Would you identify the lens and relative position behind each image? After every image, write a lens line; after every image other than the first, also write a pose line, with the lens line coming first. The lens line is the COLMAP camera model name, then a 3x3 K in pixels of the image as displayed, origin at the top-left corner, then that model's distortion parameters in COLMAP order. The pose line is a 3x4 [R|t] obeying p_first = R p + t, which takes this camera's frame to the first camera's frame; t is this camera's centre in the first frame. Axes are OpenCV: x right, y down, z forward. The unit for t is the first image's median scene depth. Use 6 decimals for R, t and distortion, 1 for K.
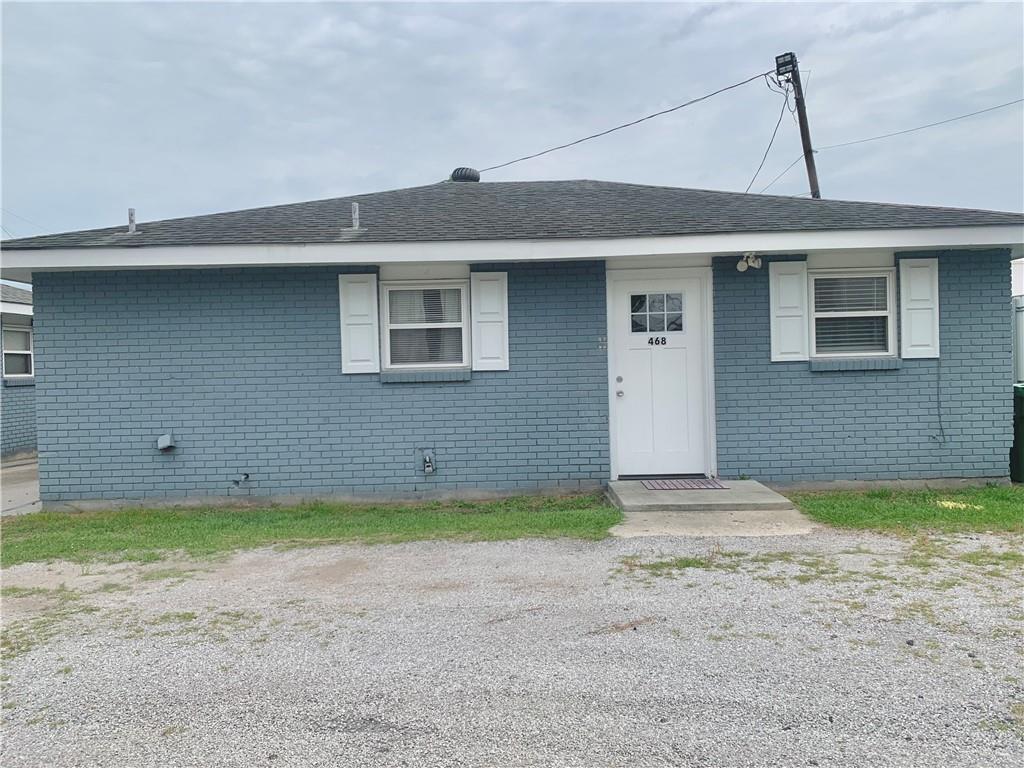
lens RADIAL K [[792.3, 0, 512.0], [0, 792.3, 384.0], [0, 0, 1]] dist [-0.013693, -0.004227]
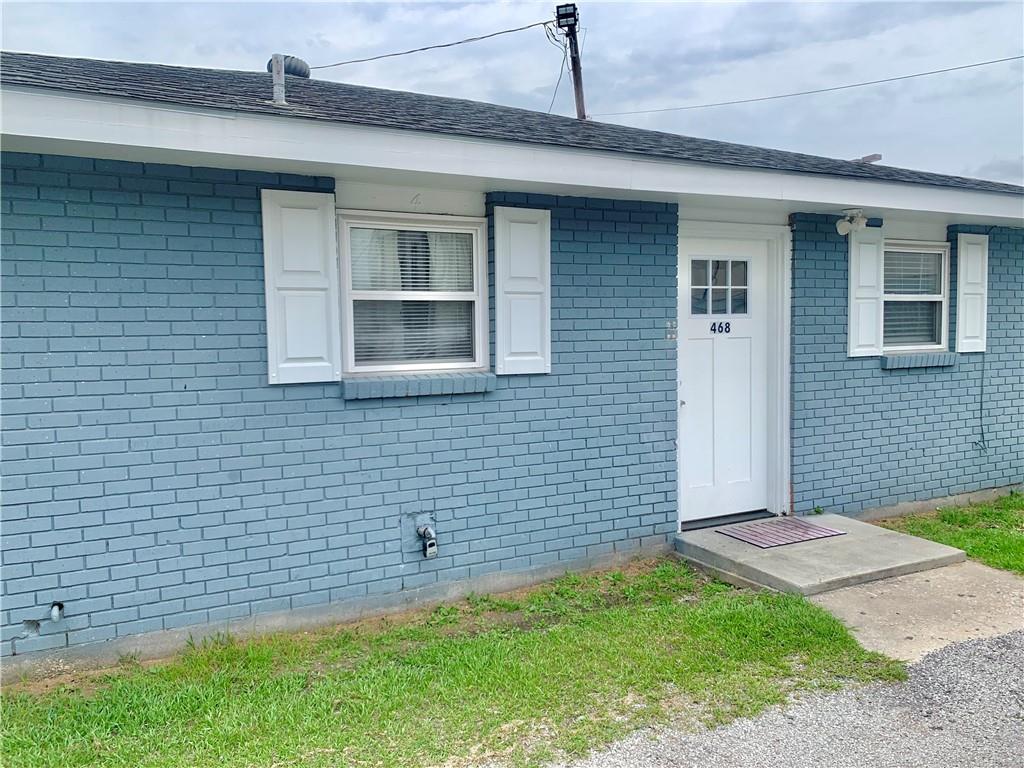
lens RADIAL K [[792.3, 0, 512.0], [0, 792.3, 384.0], [0, 0, 1]] dist [-0.013693, -0.004227]
pose [[0.889513, -0.020263, 0.456461, -0.307269], [0.004391, 0.999349, 0.035806, -0.030800], [-0.456889, -0.029846, 0.889023, 0.468788]]
